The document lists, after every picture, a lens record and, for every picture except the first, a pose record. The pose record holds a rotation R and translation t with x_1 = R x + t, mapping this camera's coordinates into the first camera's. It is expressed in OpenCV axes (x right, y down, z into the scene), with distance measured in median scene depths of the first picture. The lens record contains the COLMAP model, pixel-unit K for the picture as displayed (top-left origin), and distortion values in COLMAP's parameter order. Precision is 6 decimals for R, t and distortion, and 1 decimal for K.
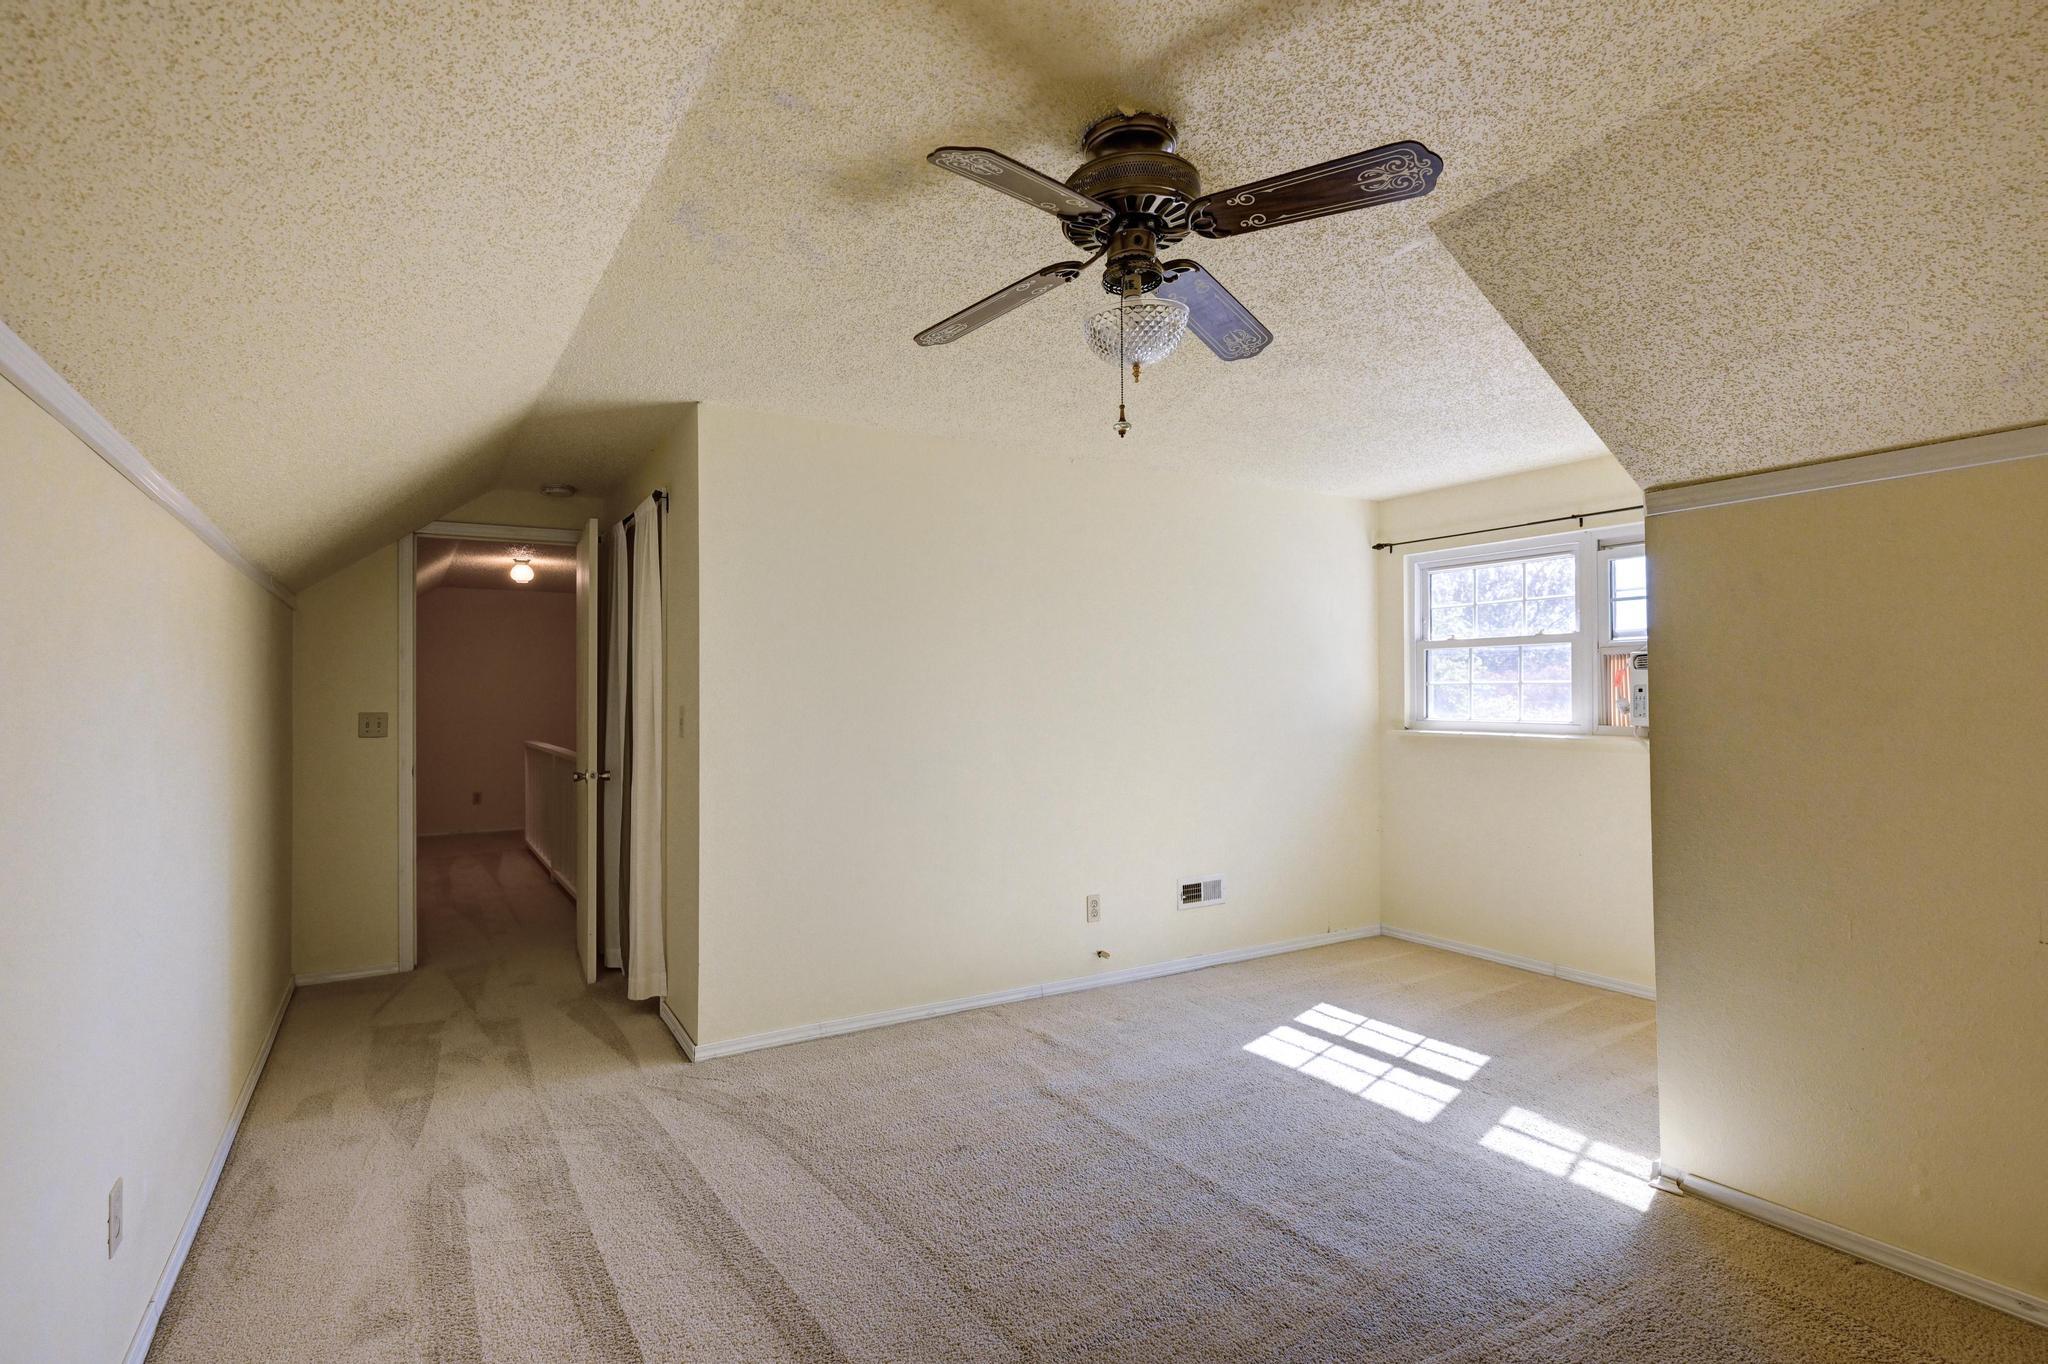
lens RADIAL K [[1008.5, 0, 1046.8], [0, 1008.5, 703.3], [0, 0, 1]] dist [-0.000362, 0.001129]
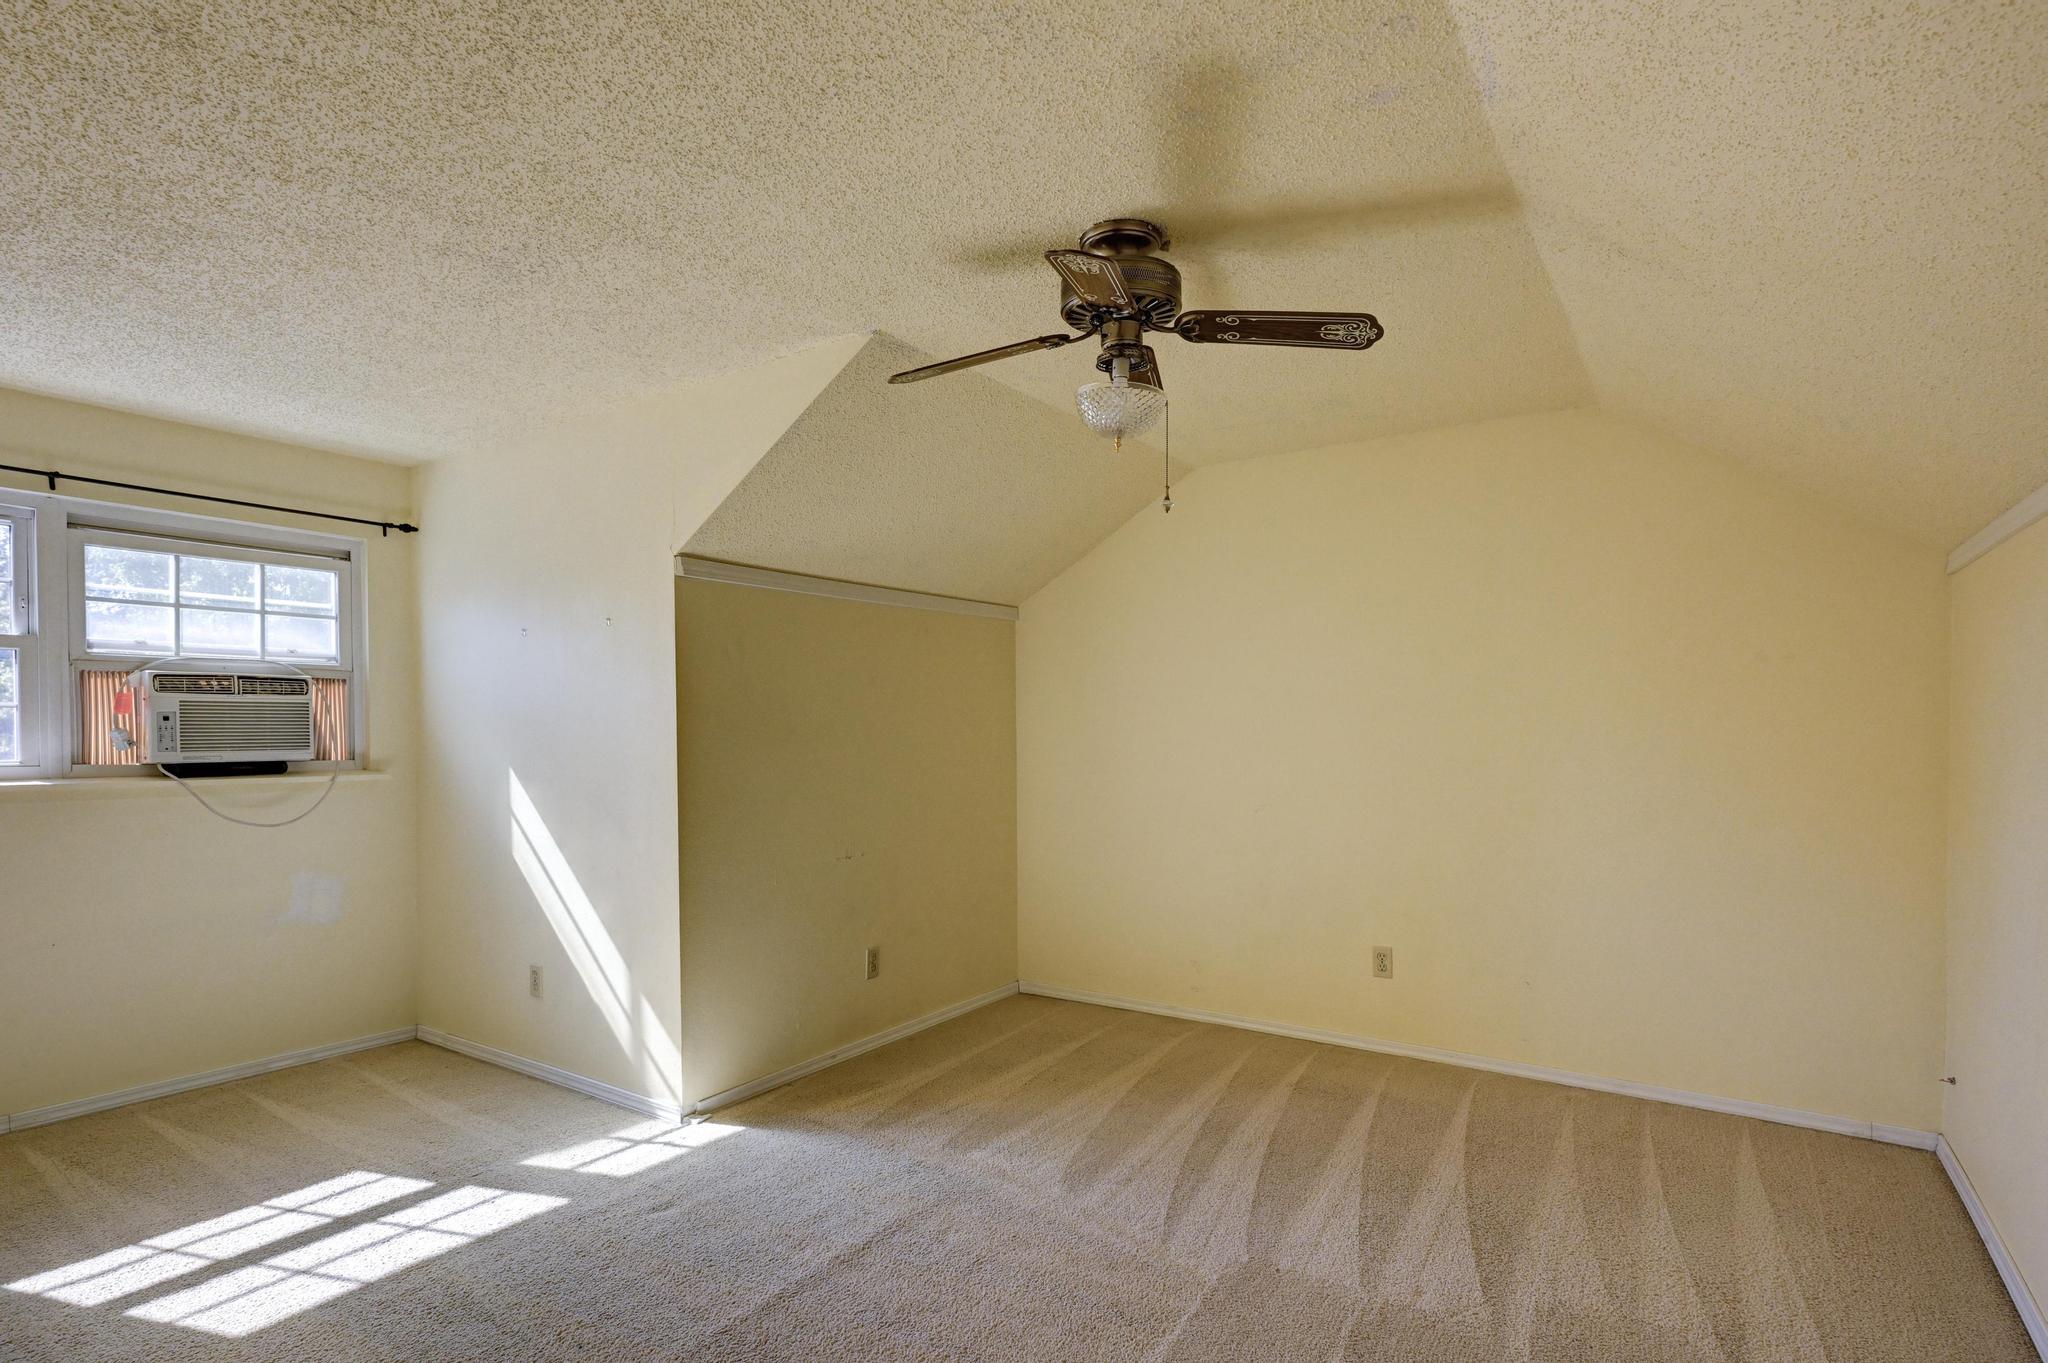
lens RADIAL K [[975.9, 0, 1021.7], [0, 975.9, 735.7], [0, 0, 1]] dist [-0.000159, 0.000592]
pose [[-0.370727, -0.000544, 0.928742, -0.495722], [0.006720, 0.999972, 0.003268, 0.003899], [-0.928718, 0.007453, -0.370713, 0.816386]]
